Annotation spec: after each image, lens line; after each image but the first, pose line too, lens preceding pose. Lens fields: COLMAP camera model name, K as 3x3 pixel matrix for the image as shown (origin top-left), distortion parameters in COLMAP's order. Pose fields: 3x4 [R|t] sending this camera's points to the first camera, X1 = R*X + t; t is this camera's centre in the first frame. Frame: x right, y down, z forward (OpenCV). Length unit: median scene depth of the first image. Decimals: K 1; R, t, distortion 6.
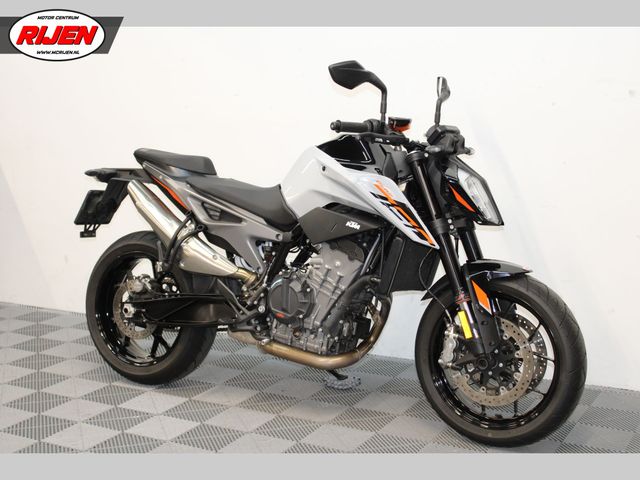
lens RADIAL K [[963.5, 0, 320.0], [0, 963.5, 240.0], [0, 0, 1]] dist [0.027380, 0.027378]
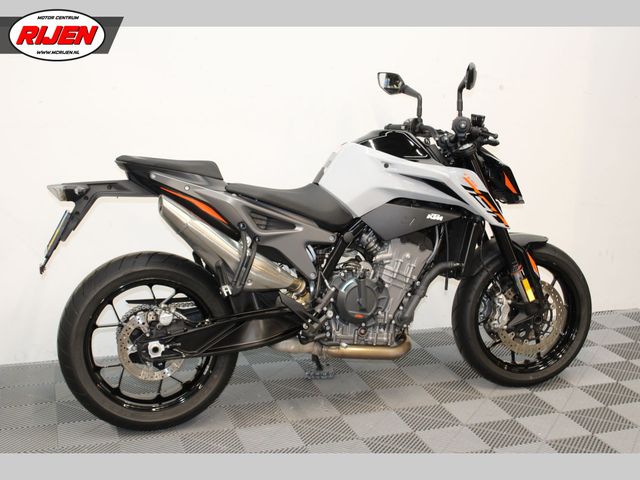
lens RADIAL K [[860.9, 0, 320.0], [0, 860.9, 240.0], [0, 0, 1]] dist [-0.001976, -0.013395]
pose [[0.688860, -0.133428, 0.712509, -0.693553], [0.097540, 0.991036, 0.091284, -0.084803], [-0.718303, 0.006616, 0.695699, 0.413259]]
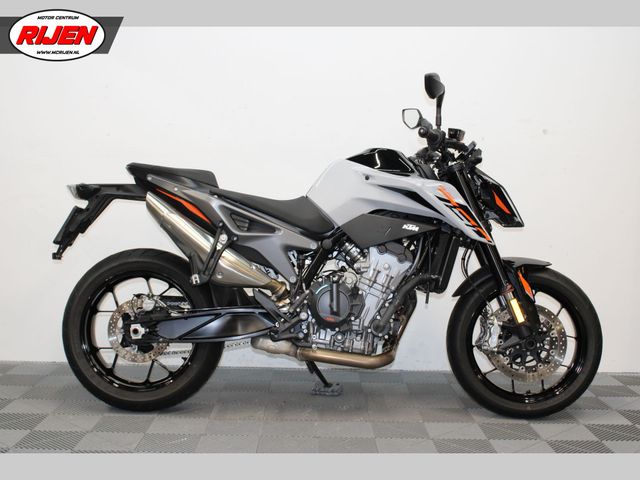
lens RADIAL K [[807.6, 0, 320.0], [0, 807.6, 240.0], [0, 0, 1]] dist [-0.024589, -0.020222]
pose [[0.872802, -0.003068, 0.488064, -0.472005], [0.049811, 0.995319, -0.082820, 0.065086], [-0.485525, 0.096596, 0.868870, 0.252243]]
